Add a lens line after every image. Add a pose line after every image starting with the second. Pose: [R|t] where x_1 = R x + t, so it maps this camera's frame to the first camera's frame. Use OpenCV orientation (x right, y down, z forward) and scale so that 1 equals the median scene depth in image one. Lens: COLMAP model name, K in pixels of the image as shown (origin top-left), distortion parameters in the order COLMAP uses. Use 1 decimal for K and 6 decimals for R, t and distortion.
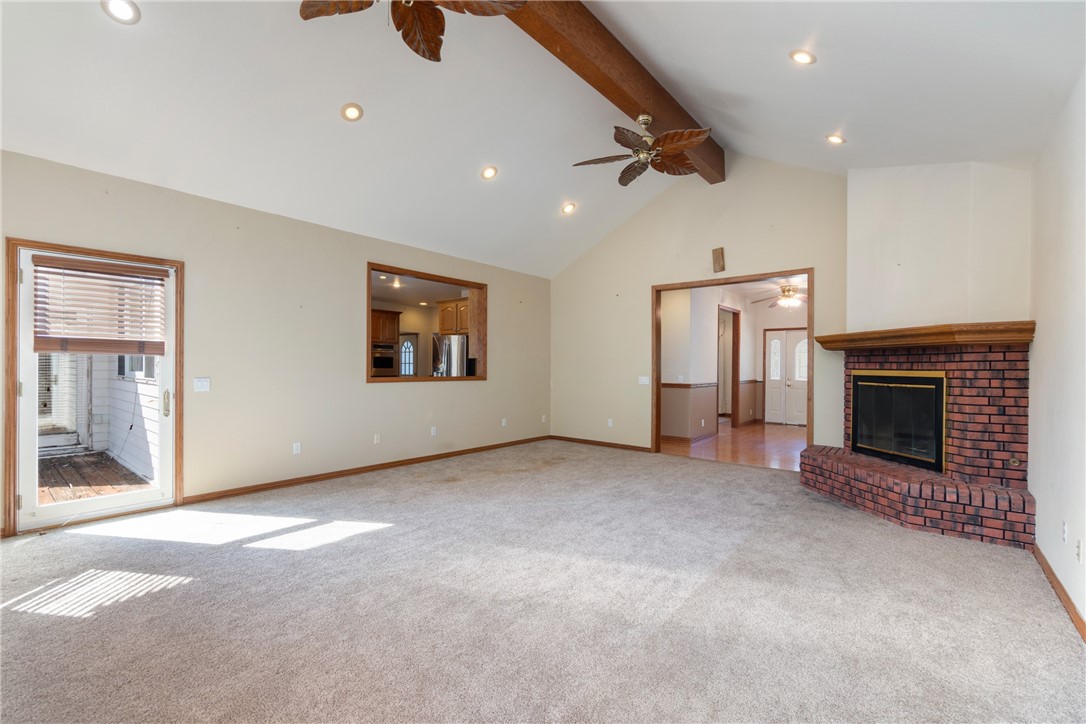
lens RADIAL K [[472.5, 0, 542.7], [0, 472.5, 367.4], [0, 0, 1]] dist [-0.001408, -0.000281]
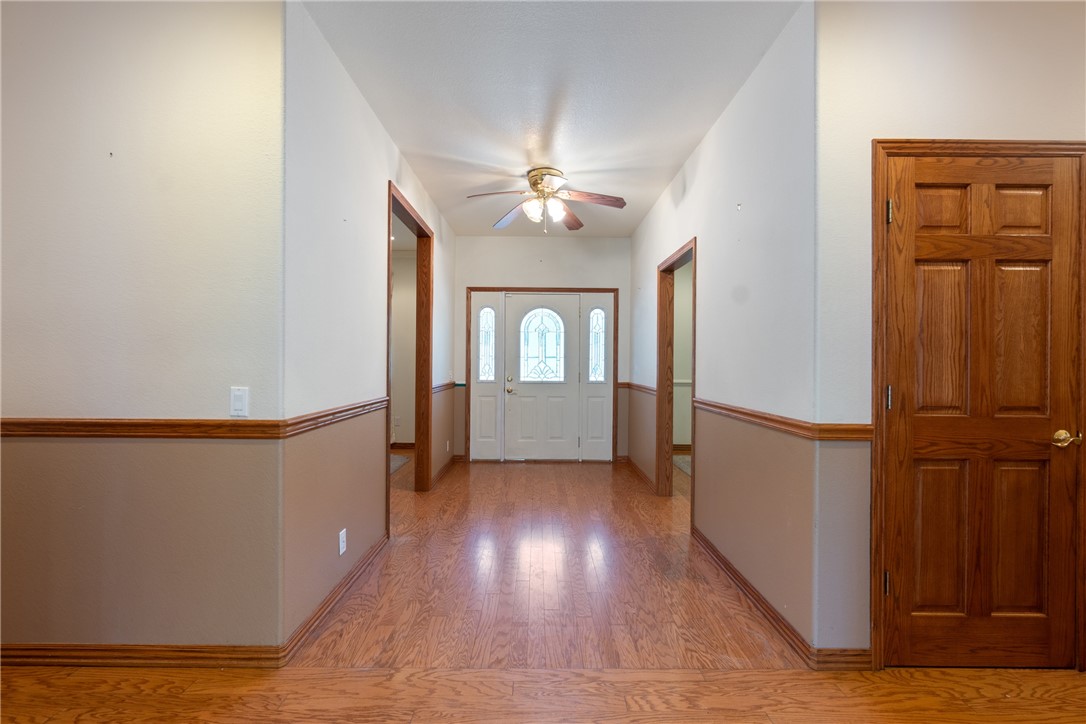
lens RADIAL K [[472.5, 0, 542.6], [0, 472.5, 364.9], [0, 0, 1]] dist [-0.001408, -0.000281]
pose [[0.768468, -0.004831, 0.639870, 0.228706], [0.000973, 0.999979, 0.006382, 0.004949], [-0.639888, -0.004282, 0.768457, 0.641439]]
